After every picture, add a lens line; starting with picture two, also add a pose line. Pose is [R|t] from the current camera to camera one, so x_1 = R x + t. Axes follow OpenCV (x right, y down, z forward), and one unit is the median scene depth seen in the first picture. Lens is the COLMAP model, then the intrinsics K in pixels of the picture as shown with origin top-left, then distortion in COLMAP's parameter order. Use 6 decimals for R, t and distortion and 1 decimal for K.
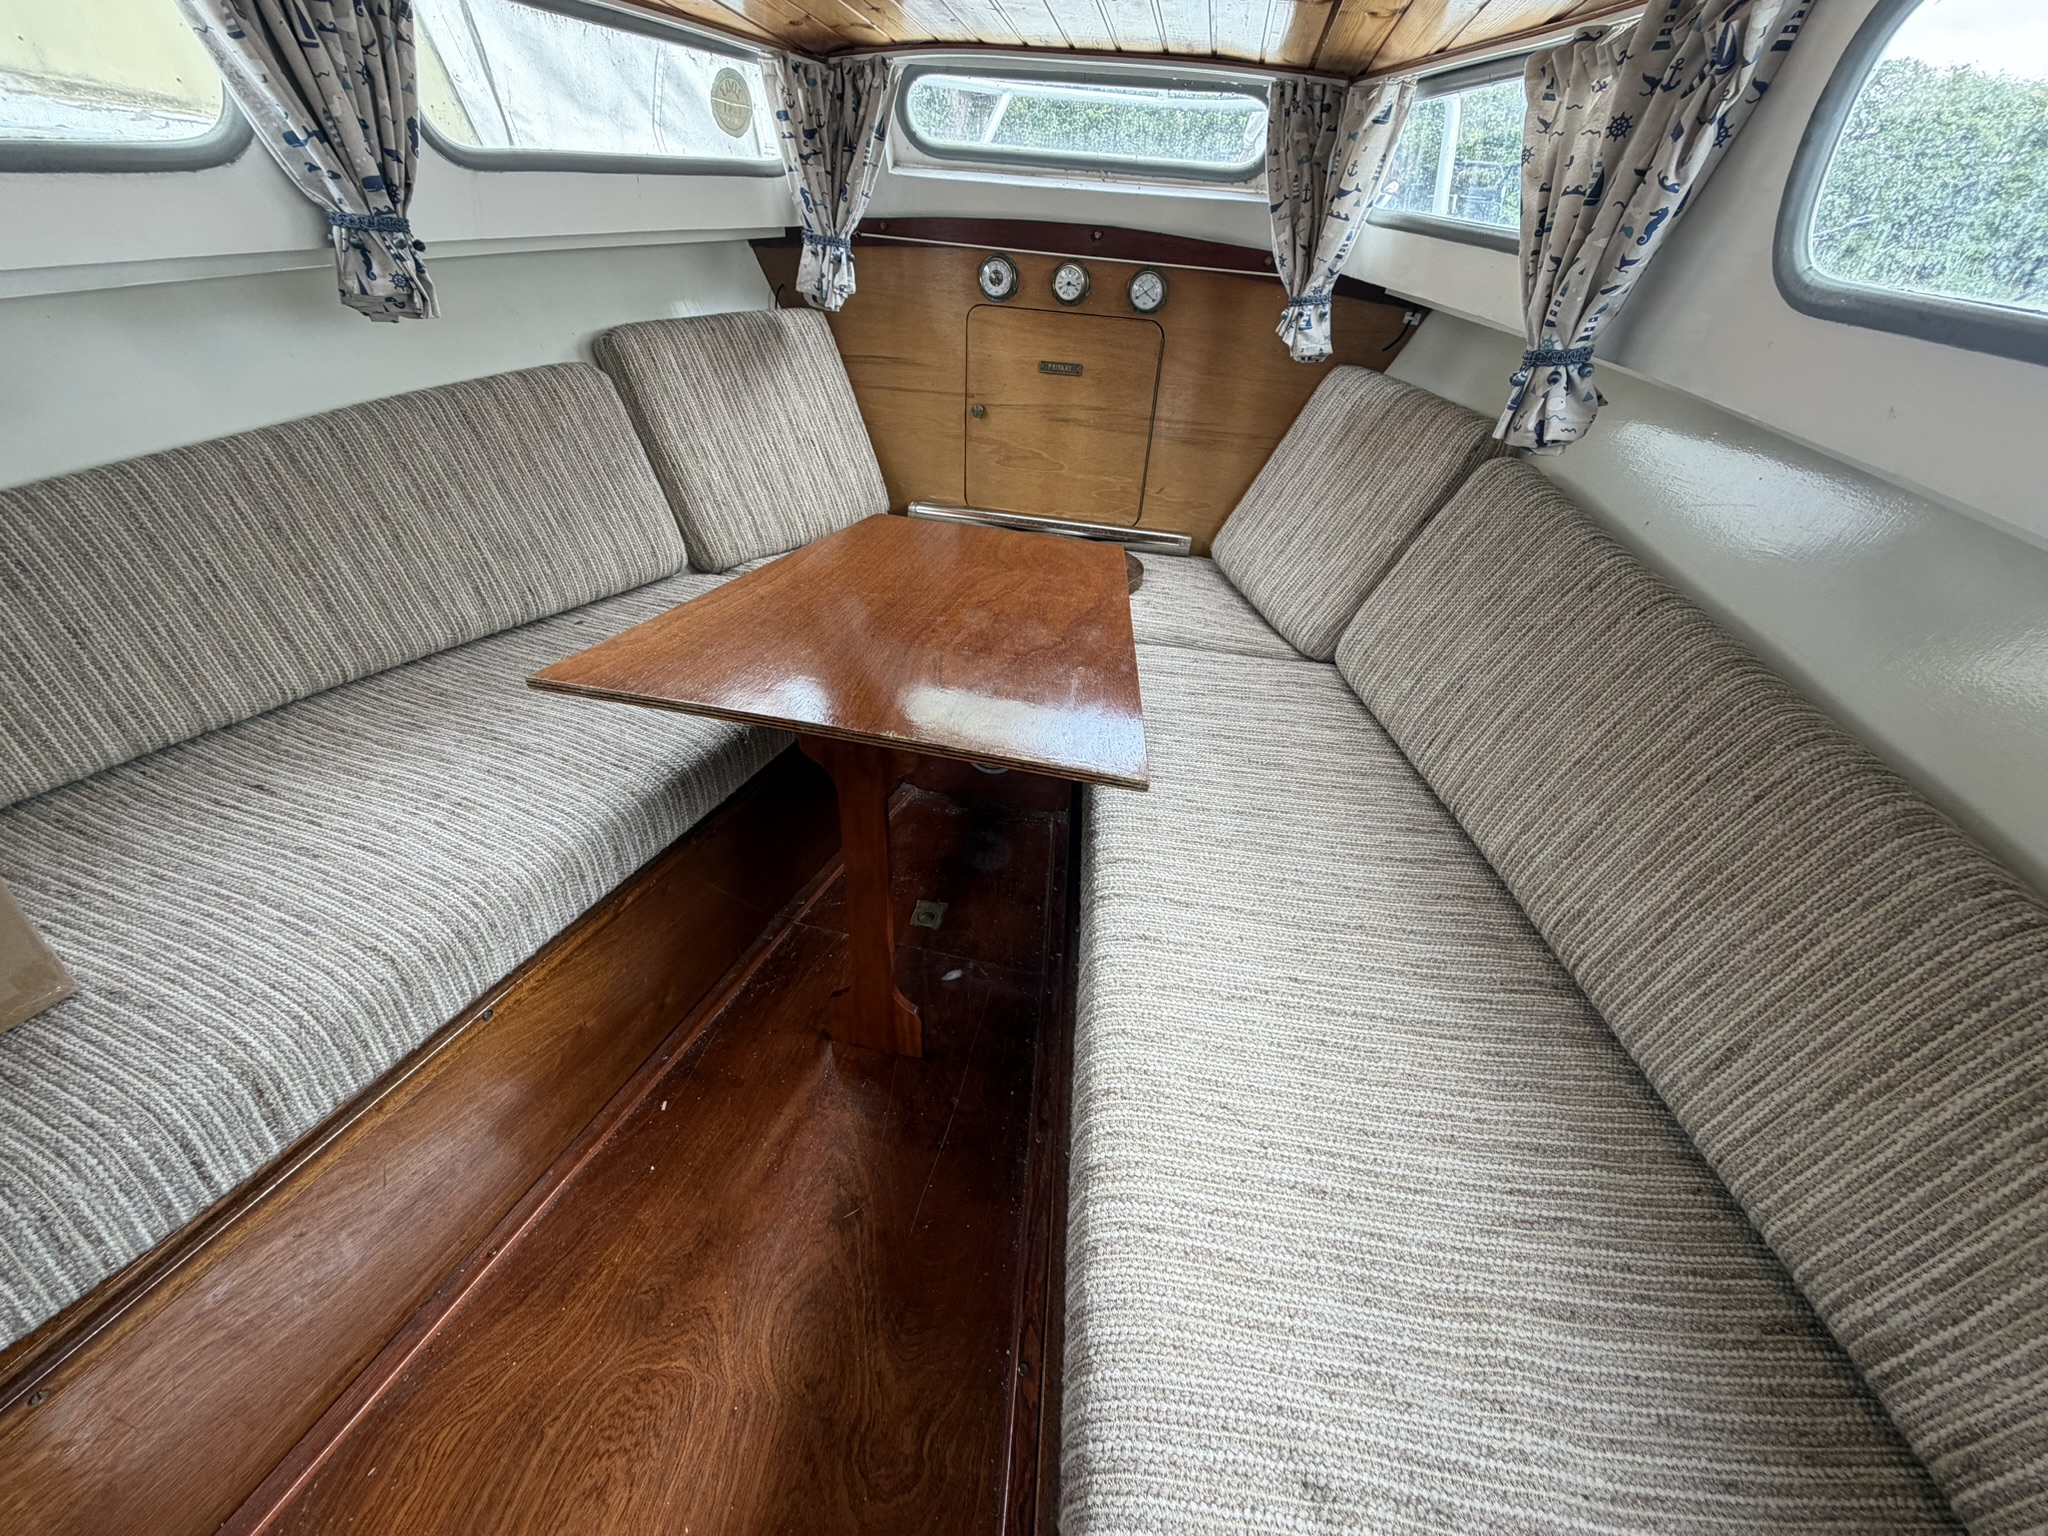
lens RADIAL K [[821.7, 0, 1013.9], [0, 821.7, 765.6], [0, 0, 1]] dist [-0.001181, -0.000064]
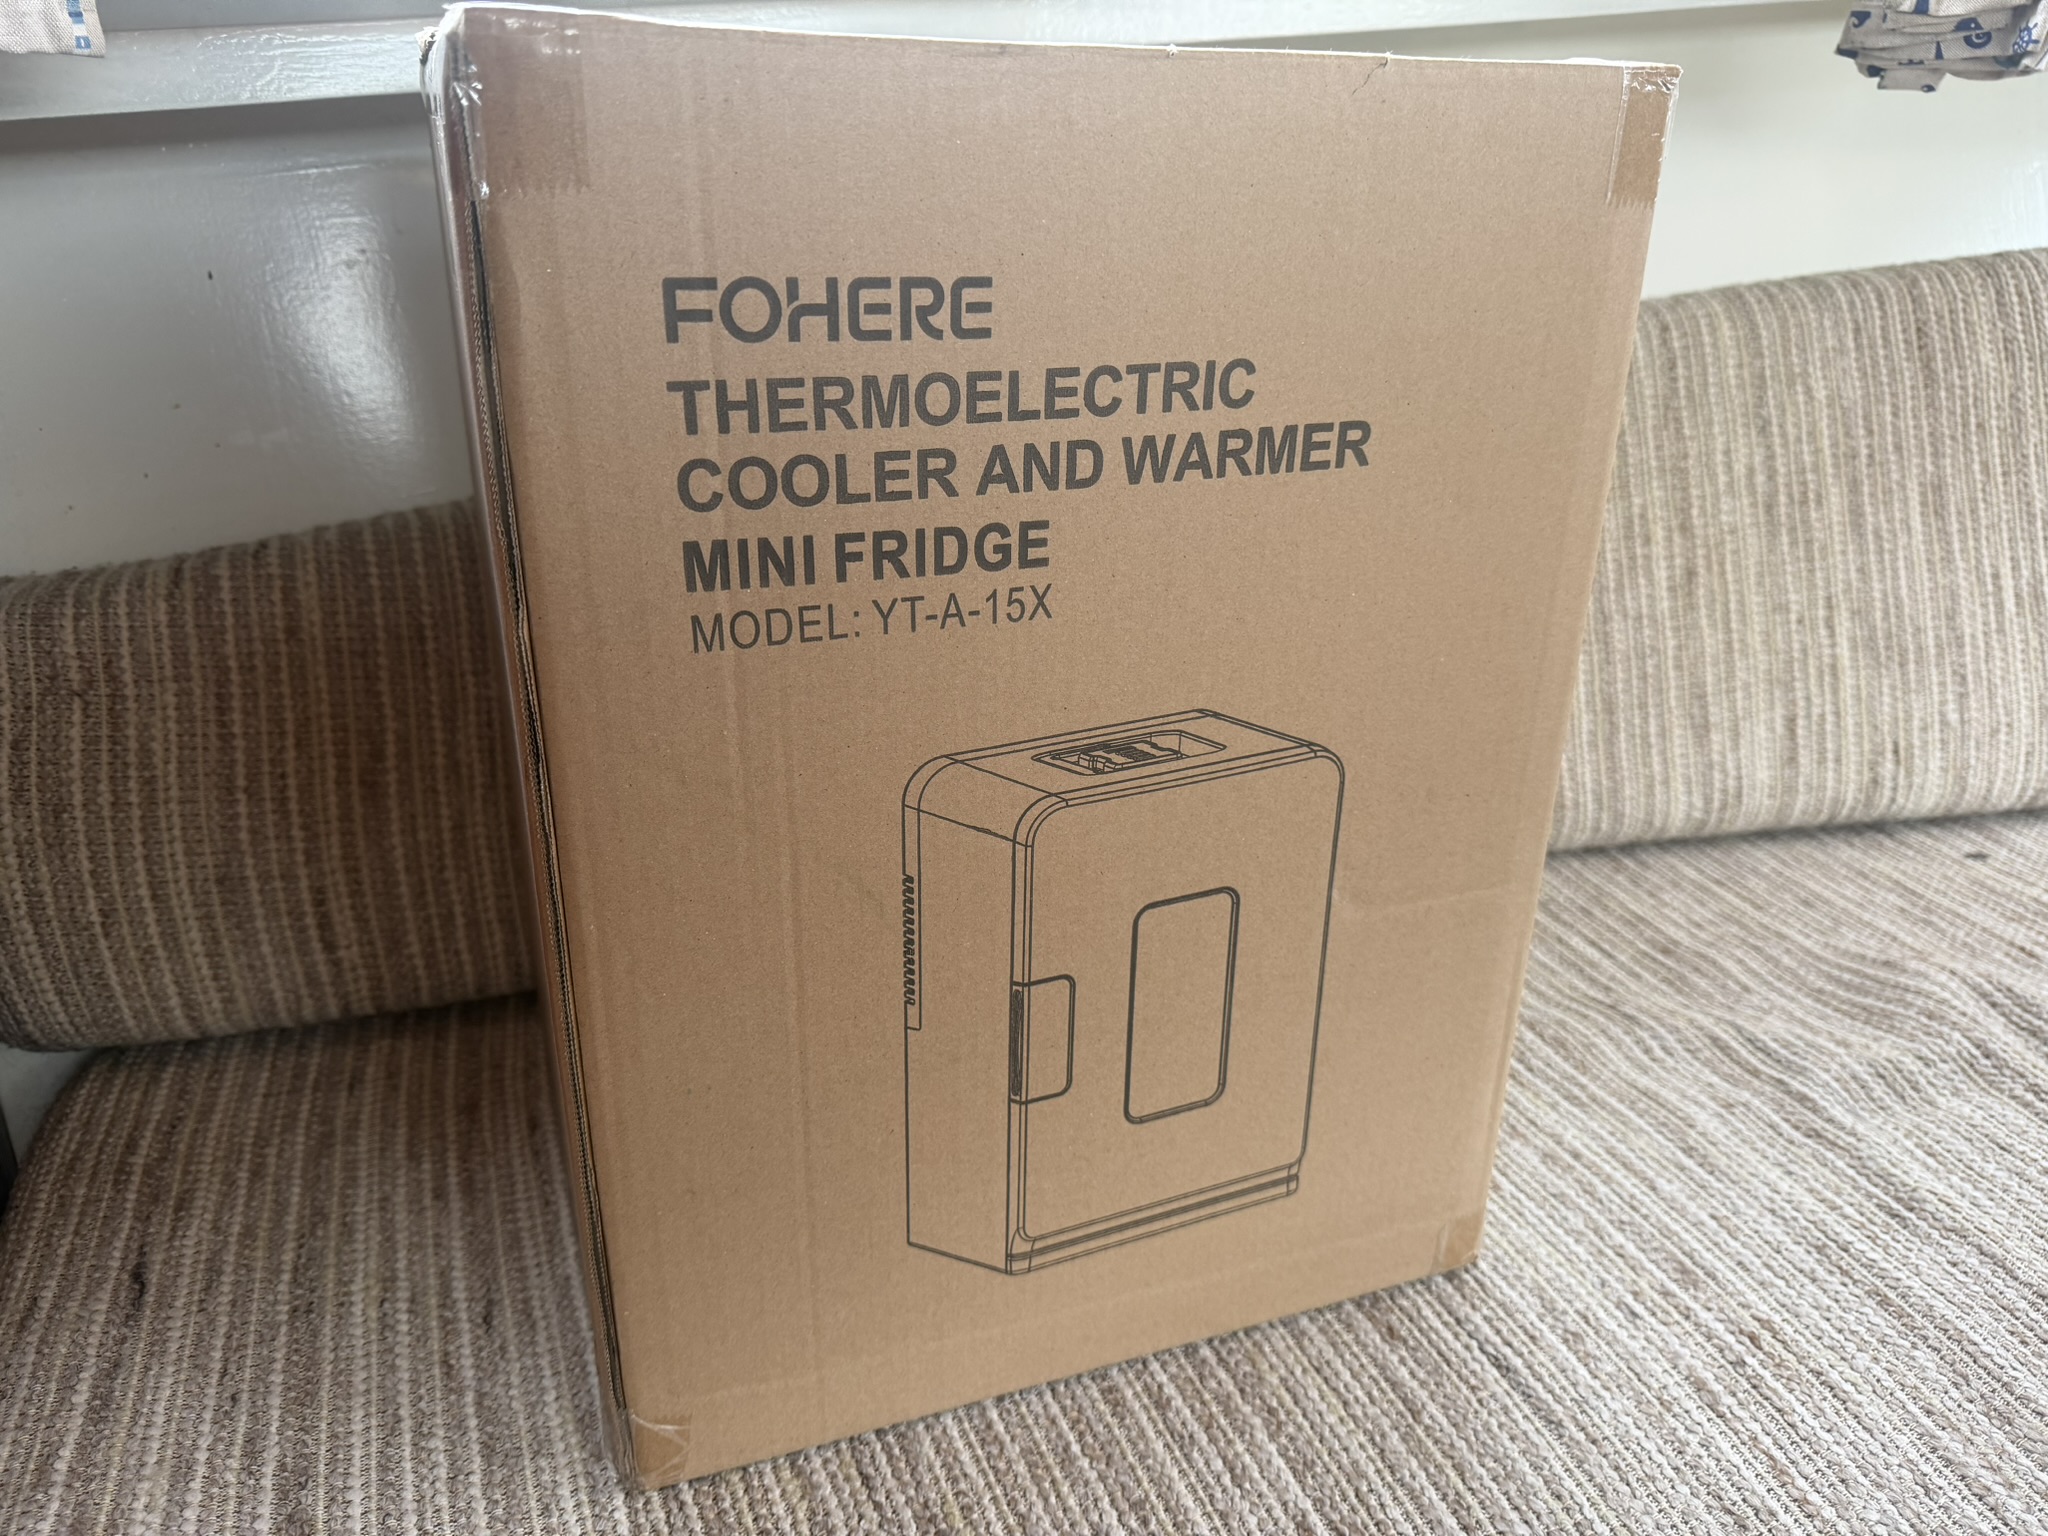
lens RADIAL K [[1449.8, 0, 1021.4], [0, 1449.8, 762.1], [0, 0, 1]] dist [0.044728, -0.066090]
pose [[0.638283, 0.235491, -0.732897, -0.368195], [-0.377496, 0.925479, -0.031392, -0.028251], [0.670889, 0.296703, 0.679615, 0.256267]]
